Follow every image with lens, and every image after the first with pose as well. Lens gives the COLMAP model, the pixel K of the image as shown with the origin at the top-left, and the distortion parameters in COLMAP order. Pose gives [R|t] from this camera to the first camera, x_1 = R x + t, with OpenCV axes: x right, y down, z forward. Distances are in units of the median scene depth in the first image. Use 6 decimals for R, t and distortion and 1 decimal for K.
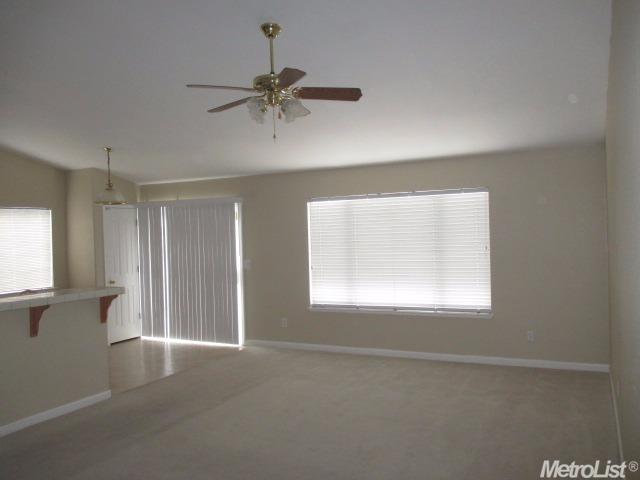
lens RADIAL K [[540.0, 0, 320.0], [0, 540.0, 240.0], [0, 0, 1]] dist [0.004159, 0.000687]
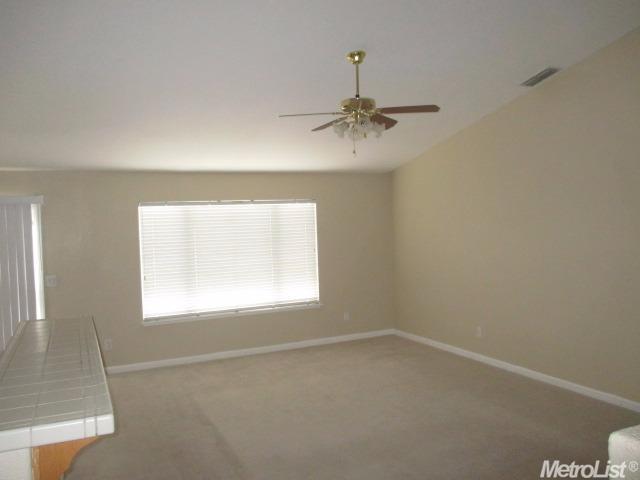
lens RADIAL K [[571.5, 0, 304.9], [0, 571.5, 240.8], [0, 0, 1]] dist [0.002662, 0.002597]
pose [[0.626589, -0.016430, 0.779177, -0.633692], [0.026281, 0.999655, -0.000056, -0.005009], [-0.778907, 0.020513, 0.626804, 0.195678]]
